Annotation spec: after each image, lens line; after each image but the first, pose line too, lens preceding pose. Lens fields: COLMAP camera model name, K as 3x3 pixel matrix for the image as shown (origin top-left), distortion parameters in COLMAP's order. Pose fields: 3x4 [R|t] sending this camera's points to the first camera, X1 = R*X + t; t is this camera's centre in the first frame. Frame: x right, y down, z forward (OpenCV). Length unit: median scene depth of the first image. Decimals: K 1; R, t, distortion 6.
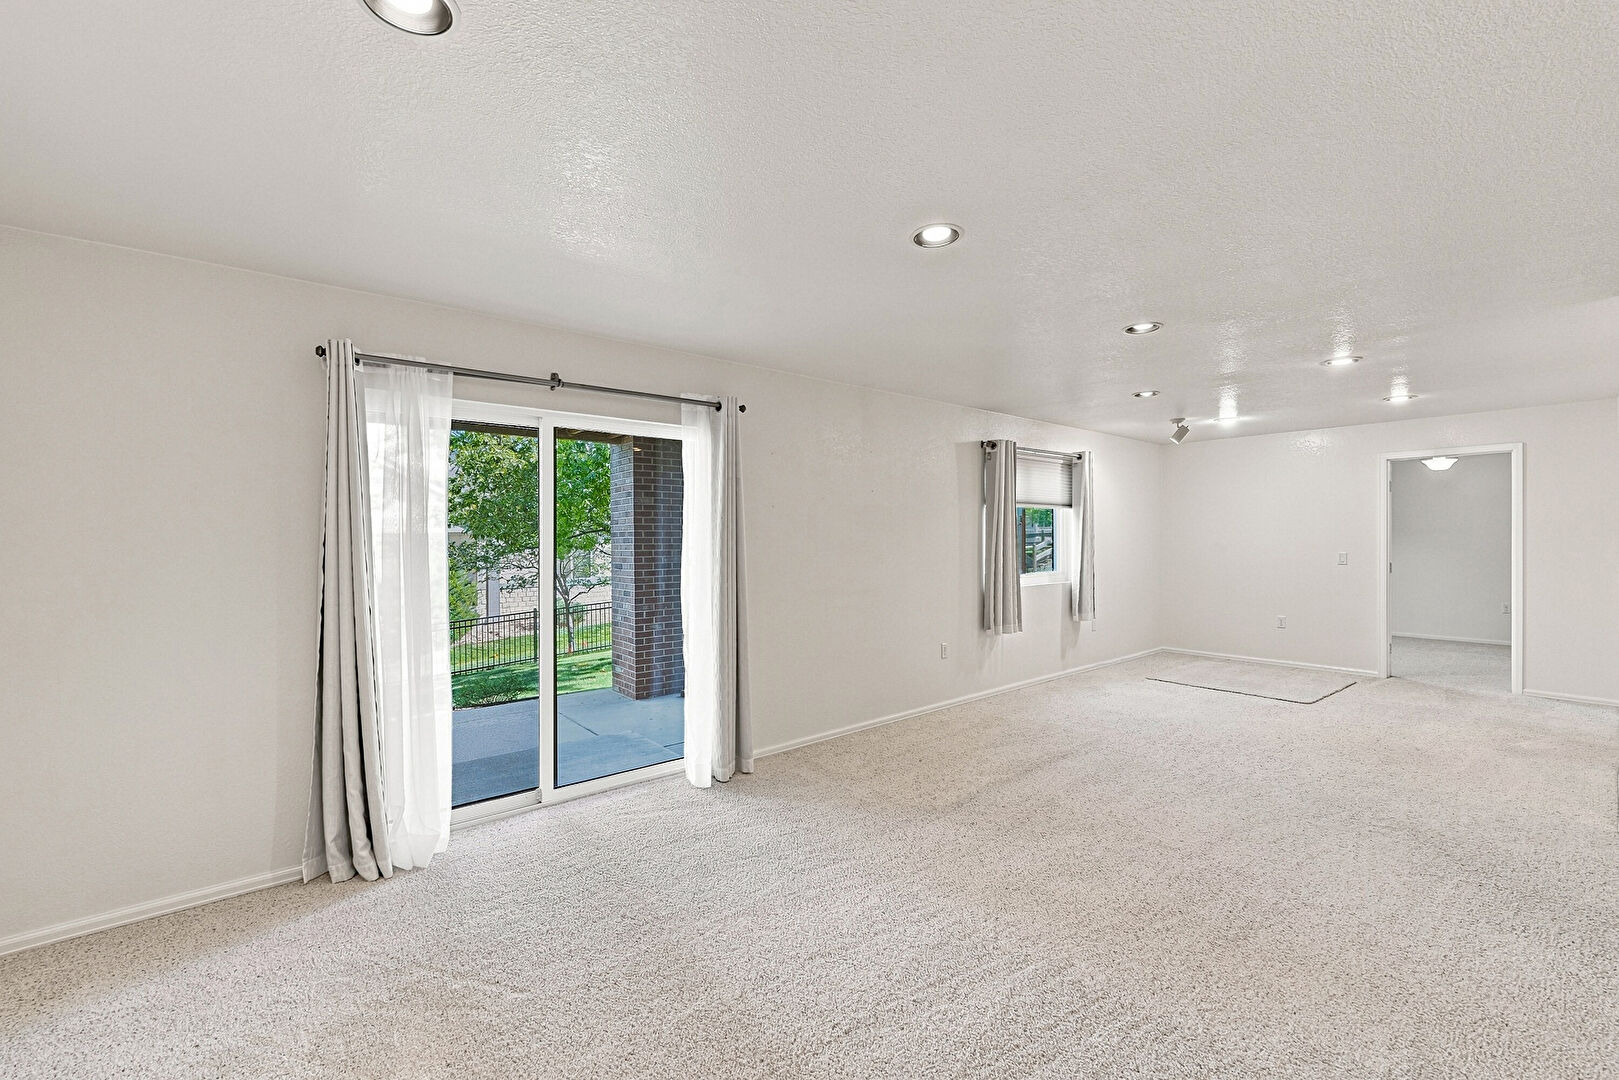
lens RADIAL K [[664.5, 0, 806.1], [0, 664.5, 551.3], [0, 0, 1]] dist [-0.016020, 0.000874]
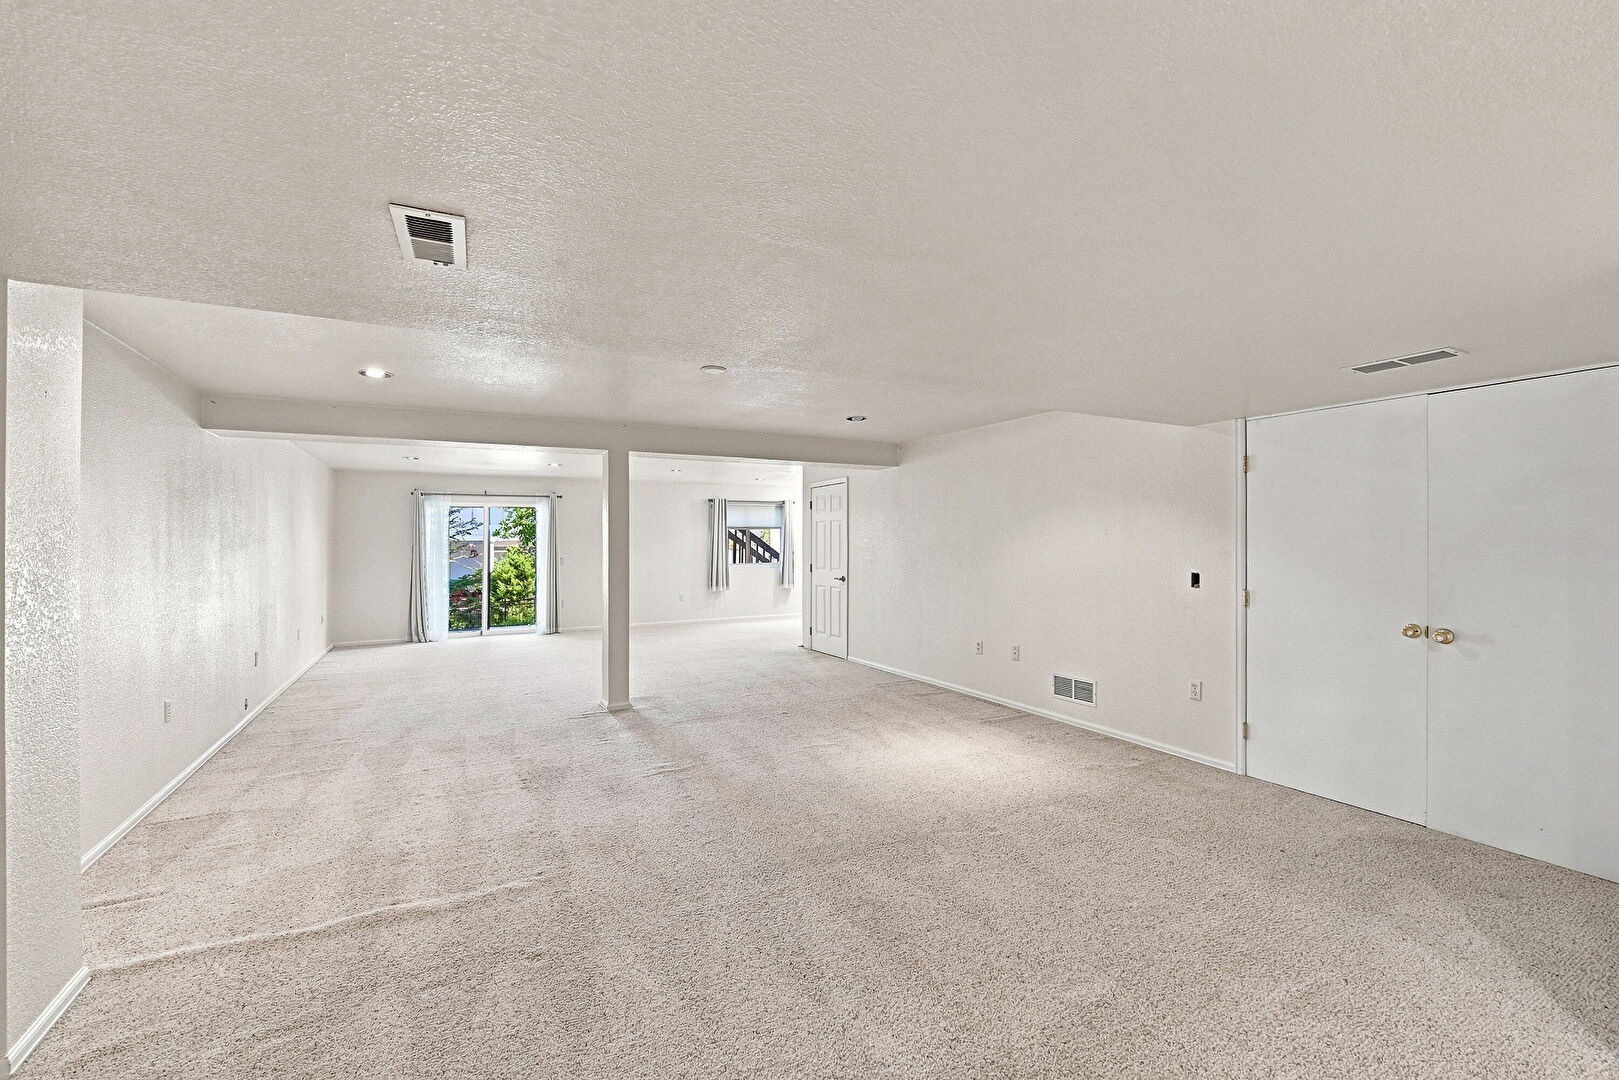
lens RADIAL K [[664.5, 0, 804.9], [0, 664.5, 537.9], [0, 0, 1]] dist [-0.016020, 0.000874]
pose [[0.983456, 0.002134, -0.181133, 1.078035], [-0.008083, 0.999452, -0.032111, 0.026509], [0.180965, 0.033044, 0.982934, -1.149199]]
